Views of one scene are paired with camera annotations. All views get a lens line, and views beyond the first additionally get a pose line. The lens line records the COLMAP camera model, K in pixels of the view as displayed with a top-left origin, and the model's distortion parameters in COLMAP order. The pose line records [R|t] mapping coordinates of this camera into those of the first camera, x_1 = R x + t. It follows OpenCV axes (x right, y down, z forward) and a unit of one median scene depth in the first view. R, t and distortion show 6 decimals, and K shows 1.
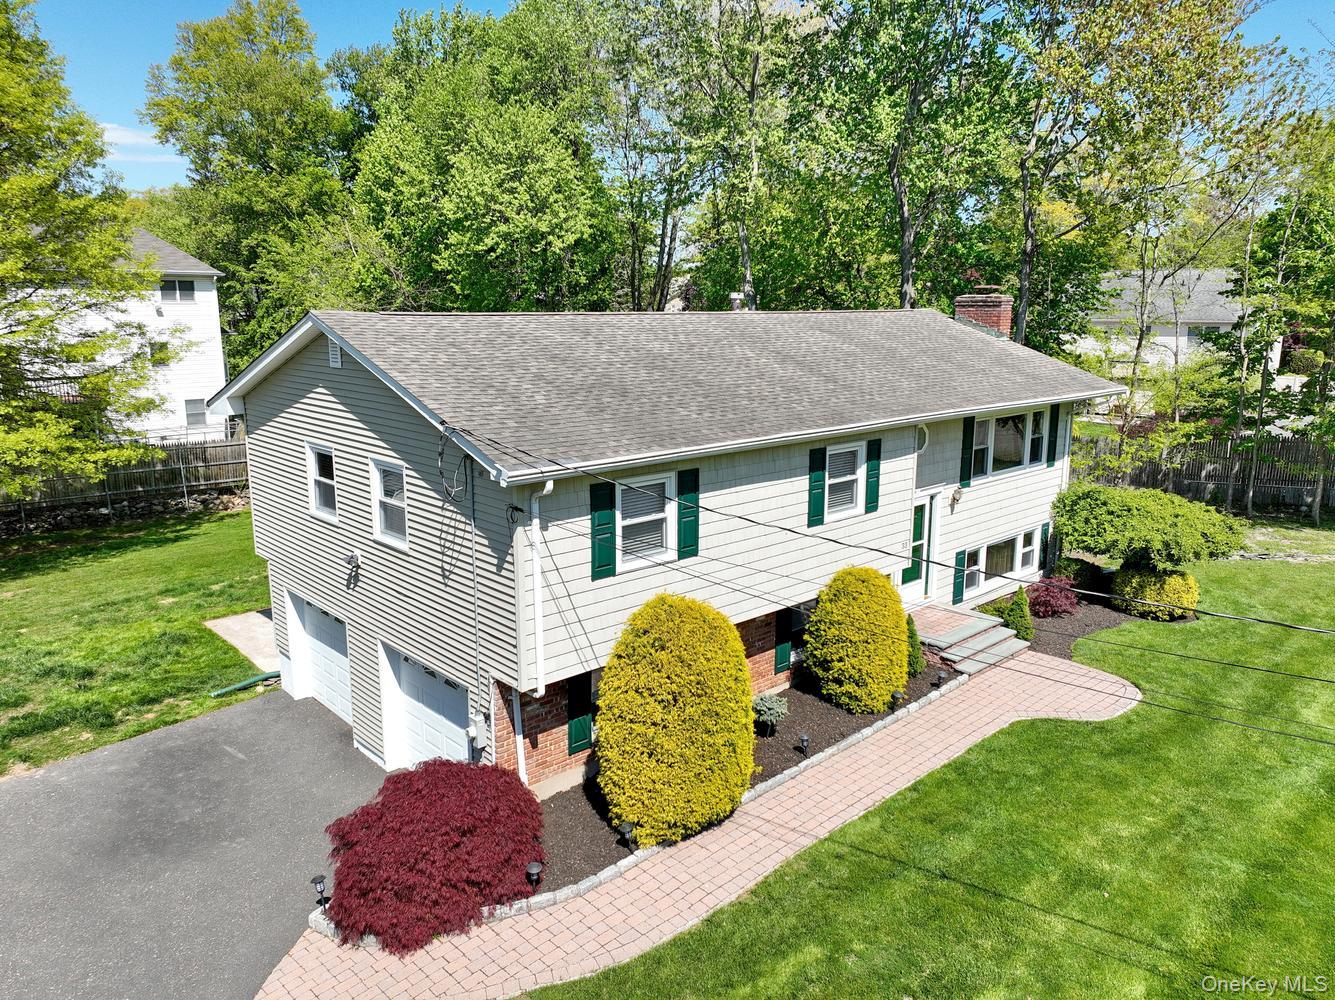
lens RADIAL K [[937.6, 0, 667.5], [0, 937.6, 500.0], [0, 0, 1]] dist [-0.004940, 0.018532]
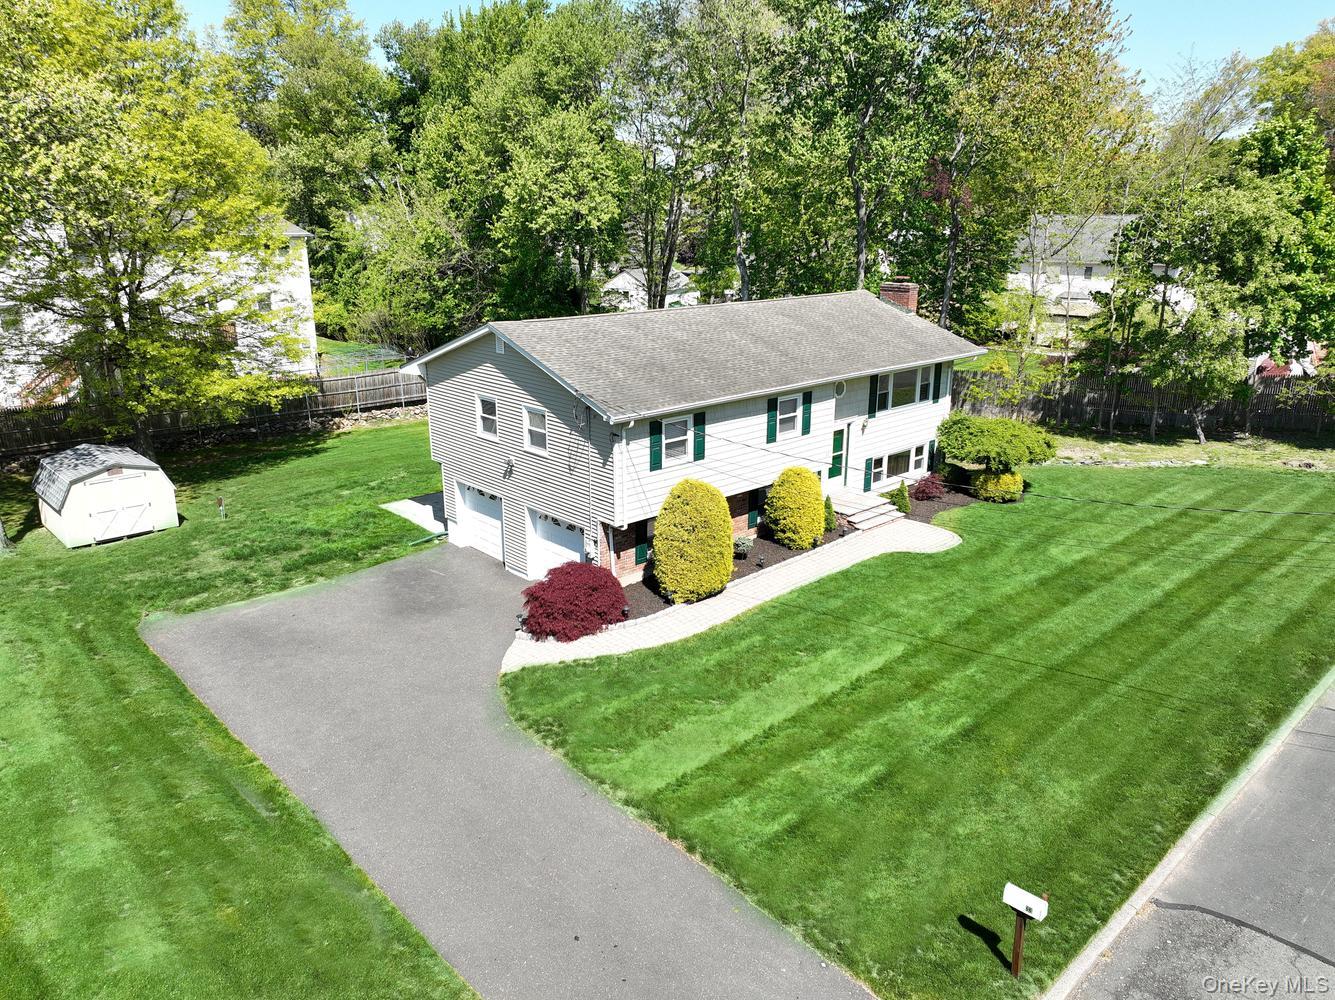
lens RADIAL K [[937.6, 0, 667.5], [0, 937.6, 500.0], [0, 0, 1]] dist [-0.004940, 0.018532]
pose [[0.999997, -0.000162, 0.002355, -0.037883], [-0.000054, 0.995798, 0.091577, -0.025017], [-0.002360, -0.091577, 0.995795, -0.720535]]
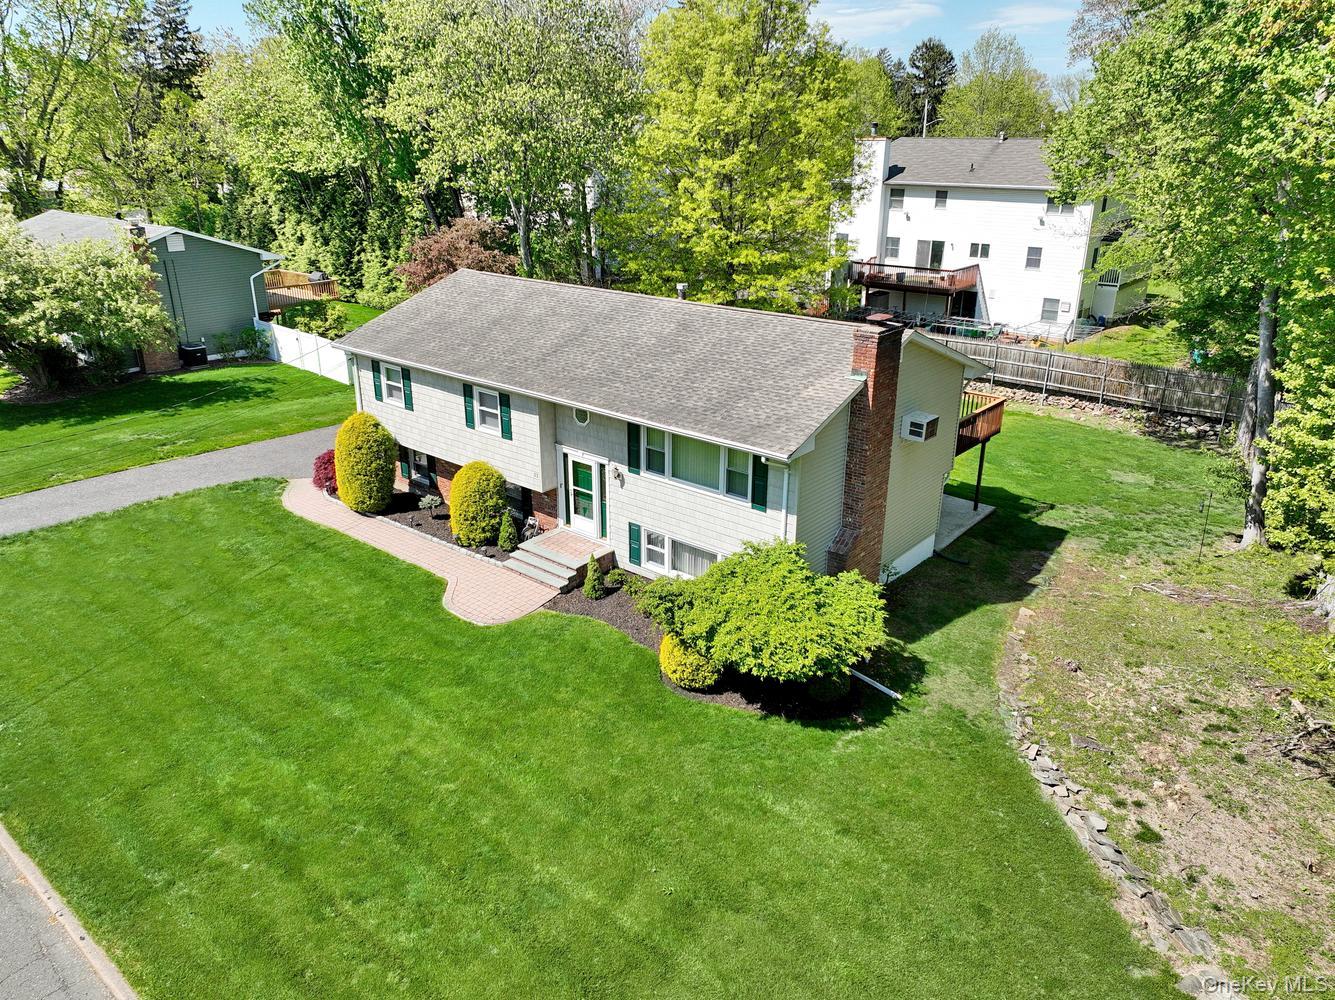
lens RADIAL K [[937.6, 0, 667.5], [0, 937.6, 500.0], [0, 0, 1]] dist [-0.004940, 0.018532]
pose [[0.122949, 0.358969, -0.925216, 1.784630], [-0.203226, 0.921640, 0.330575, -0.478733], [0.971382, 0.147384, 0.186266, 1.011522]]
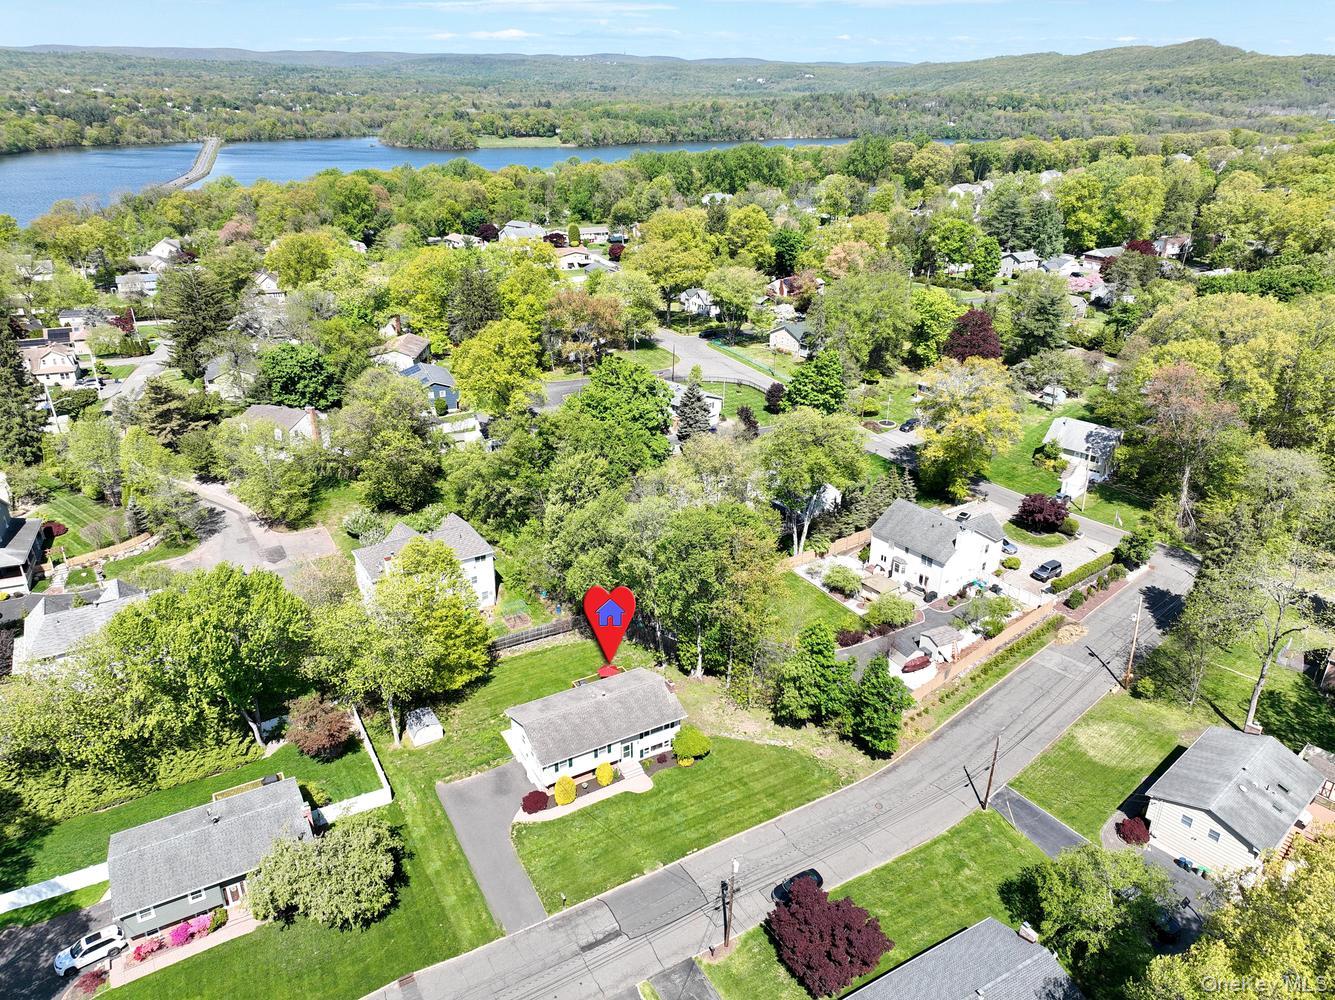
lens RADIAL K [[937.6, 0, 667.5], [0, 937.6, 500.0], [0, 0, 1]] dist [-0.004940, 0.018532]
pose [[0.975009, 0.095998, -0.200356, 1.672426], [-0.050034, 0.973540, 0.222974, -3.004157], [0.216459, -0.207377, 0.954013, -4.430833]]
